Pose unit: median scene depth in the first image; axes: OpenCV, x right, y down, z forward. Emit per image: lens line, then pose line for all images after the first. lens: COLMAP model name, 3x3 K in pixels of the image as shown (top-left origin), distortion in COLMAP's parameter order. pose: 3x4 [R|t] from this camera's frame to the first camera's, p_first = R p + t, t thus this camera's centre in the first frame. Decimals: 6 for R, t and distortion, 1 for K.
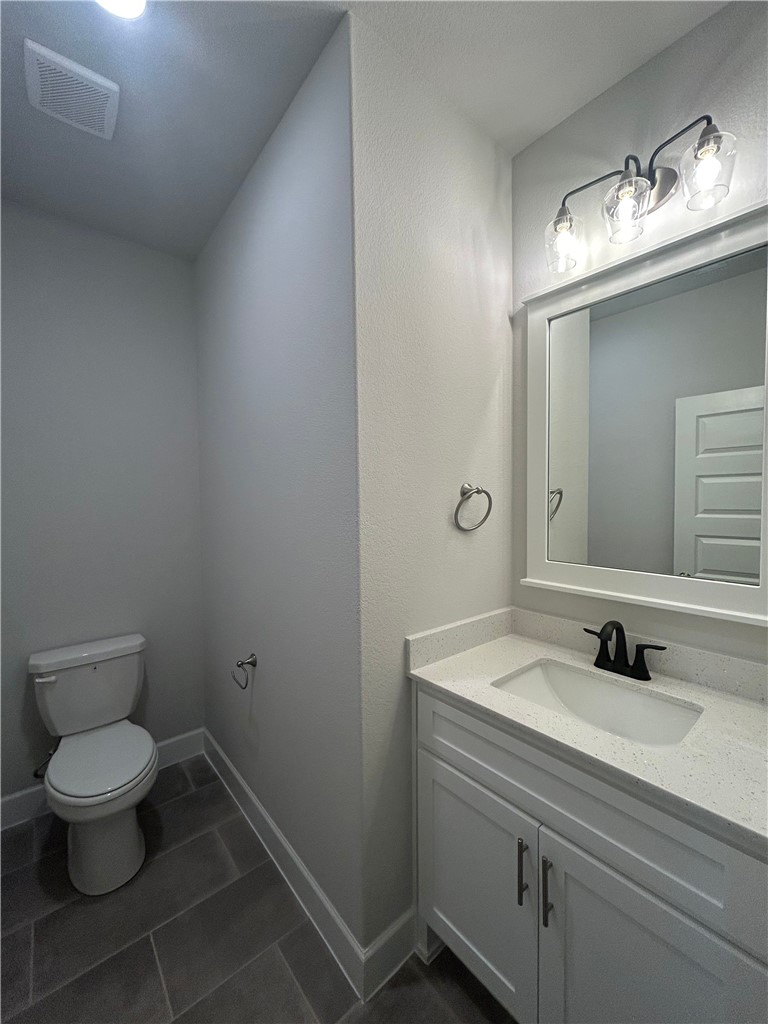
lens RADIAL K [[411.6, 0, 374.2], [0, 411.6, 502.1], [0, 0, 1]] dist [-0.000935, 0.000673]
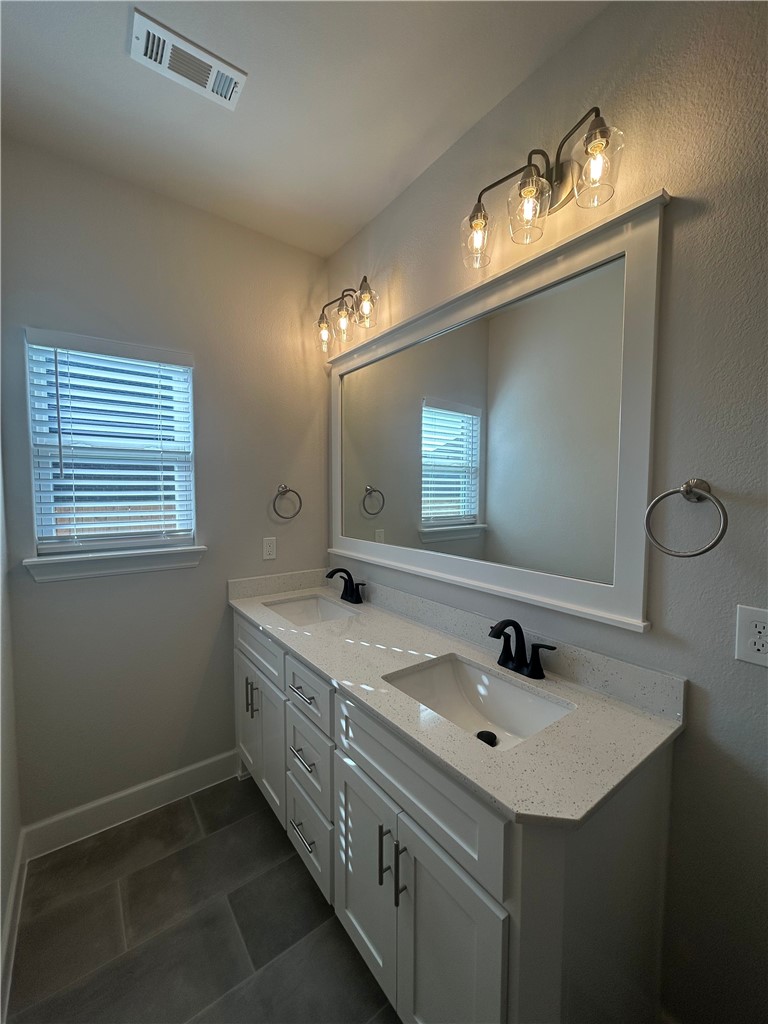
lens RADIAL K [[411.6, 0, 386.1], [0, 411.6, 506.0], [0, 0, 1]] dist [-0.000935, 0.000673]
pose [[0.998699, 0.016990, -0.048077, 0.322585], [-0.015779, 0.999551, 0.025457, -0.011863], [0.048488, -0.024665, 0.998519, -0.018231]]
